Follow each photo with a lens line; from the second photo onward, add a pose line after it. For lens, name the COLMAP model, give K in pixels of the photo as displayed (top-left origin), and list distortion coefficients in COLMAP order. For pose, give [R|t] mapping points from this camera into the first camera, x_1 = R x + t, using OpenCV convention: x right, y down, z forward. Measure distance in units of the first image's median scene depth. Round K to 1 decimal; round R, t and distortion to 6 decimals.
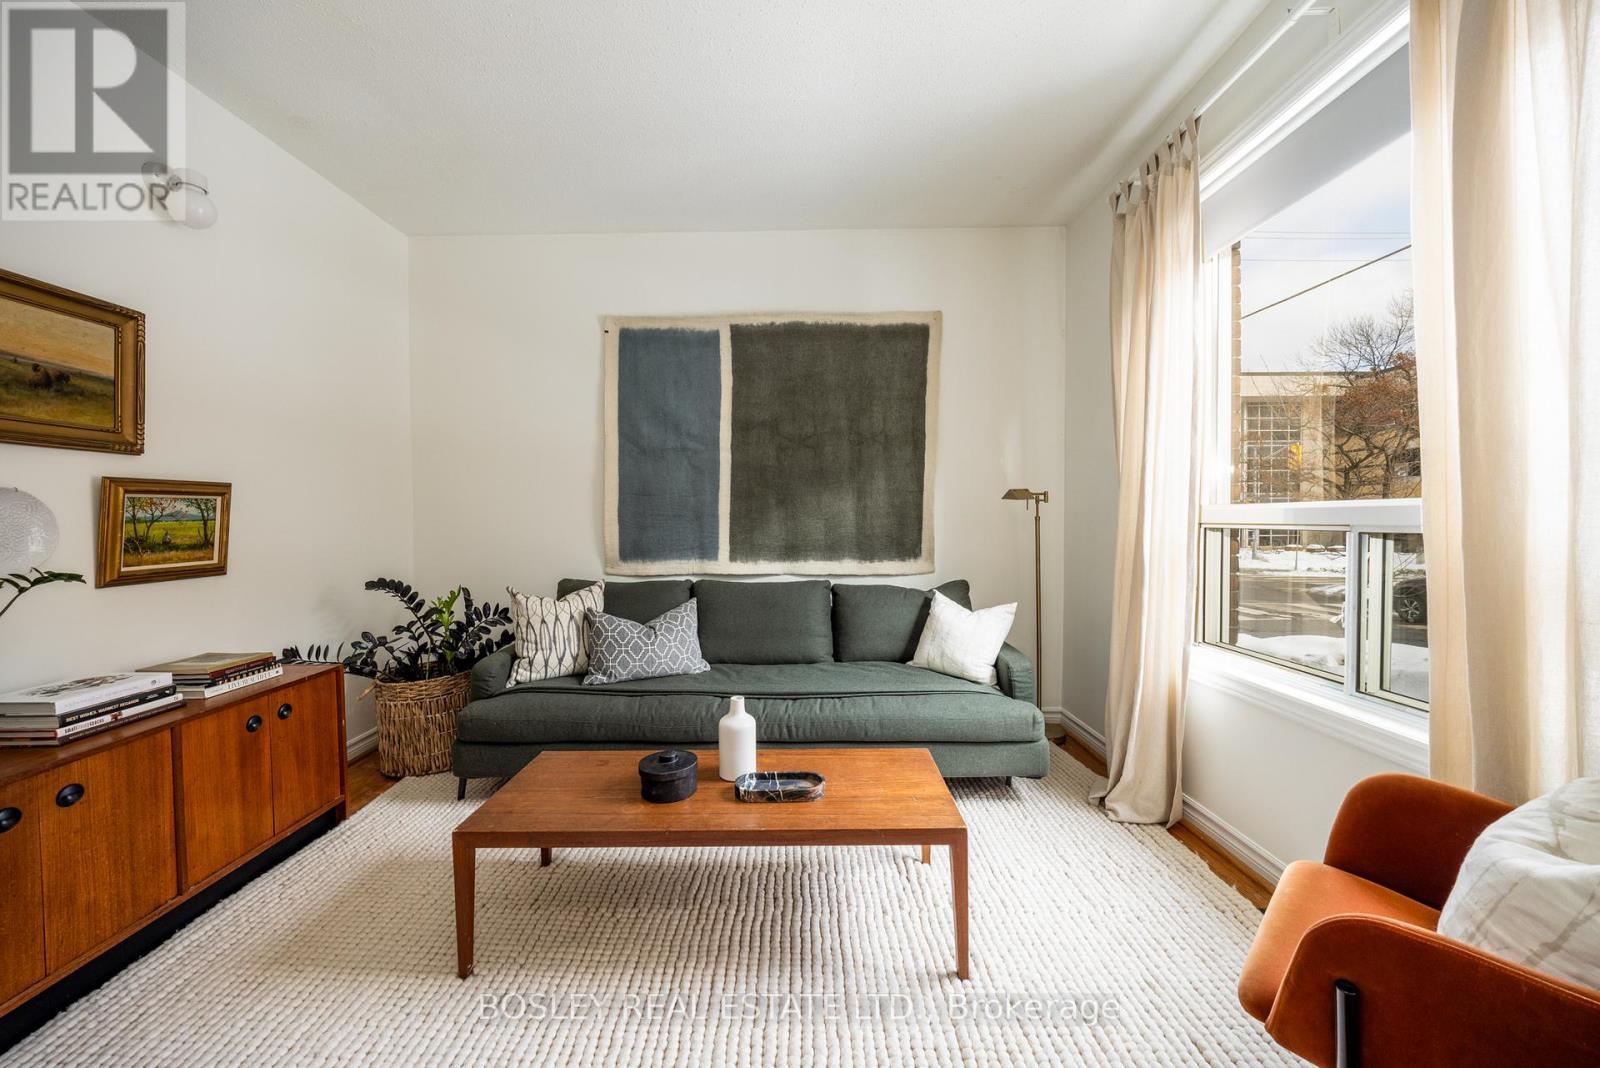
lens RADIAL K [[597.1, 0, 800.0], [0, 597.1, 534.0], [0, 0, 1]] dist [0.000186, -0.000035]
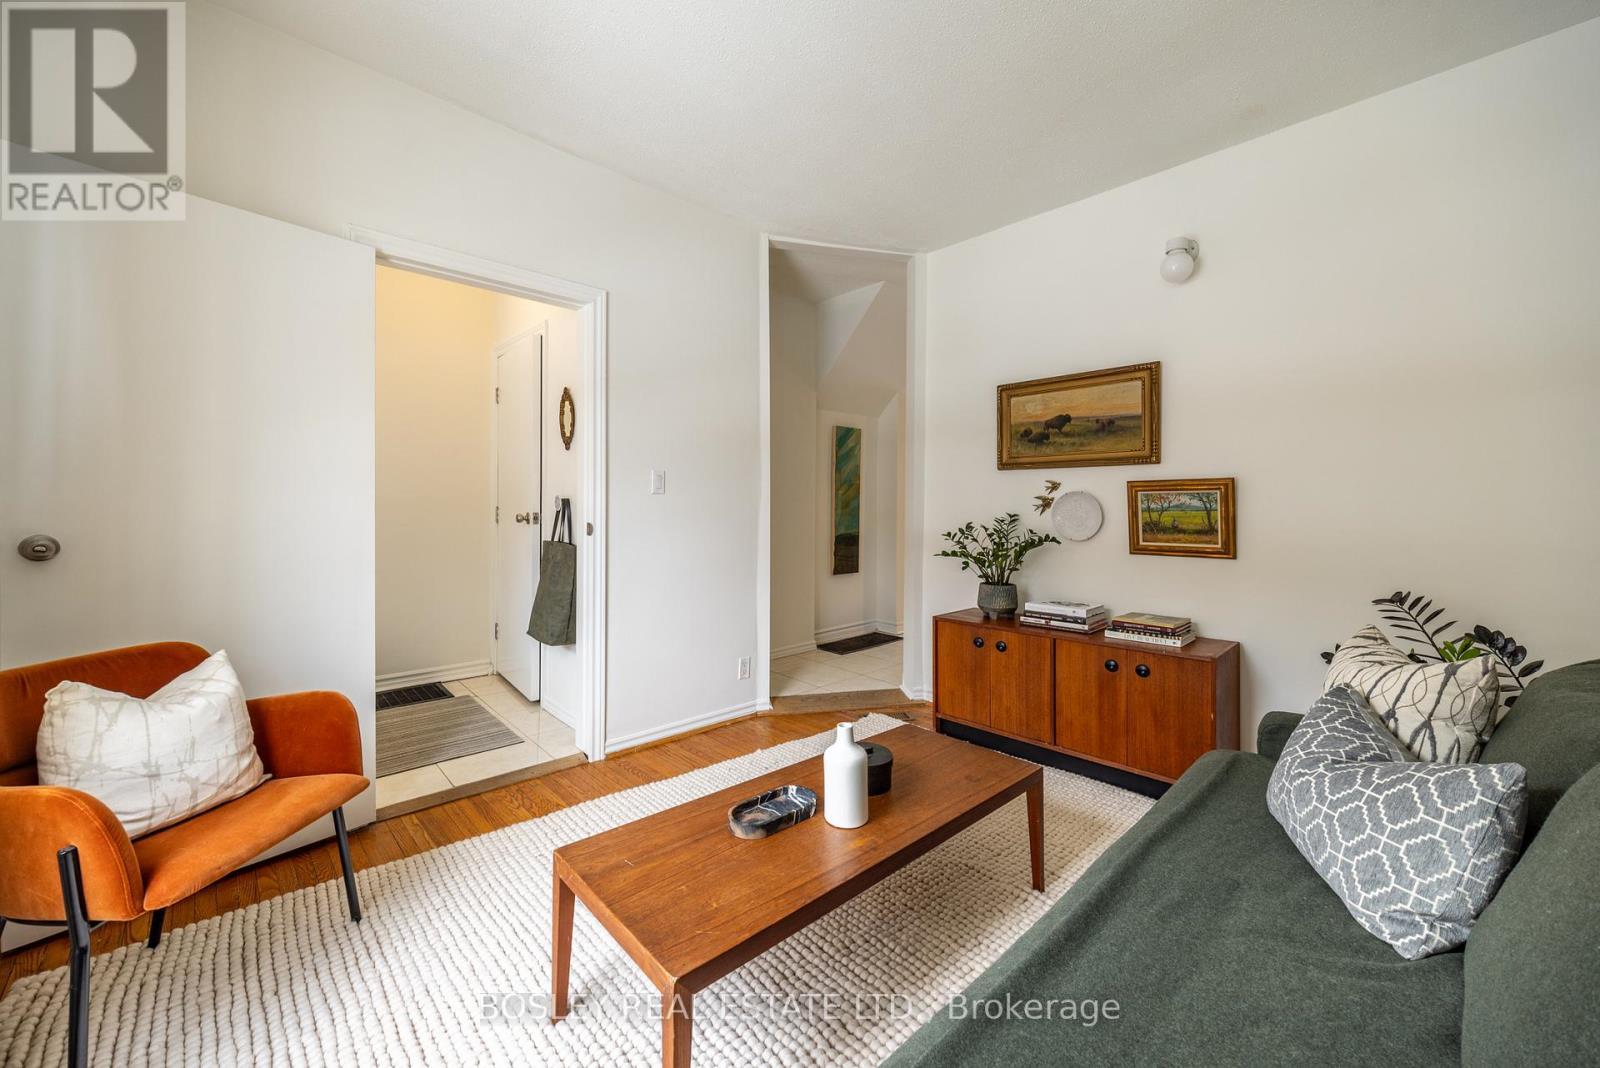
lens RADIAL K [[638.4, 0, 803.2], [0, 638.4, 506.0], [0, 0, 1]] dist [-0.000245, -0.000024]
pose [[-0.732333, 0.000389, -0.680946, 0.526303], [-0.021330, 0.999496, 0.023510, -0.050258], [0.680612, 0.031741, -0.731956, 1.543192]]
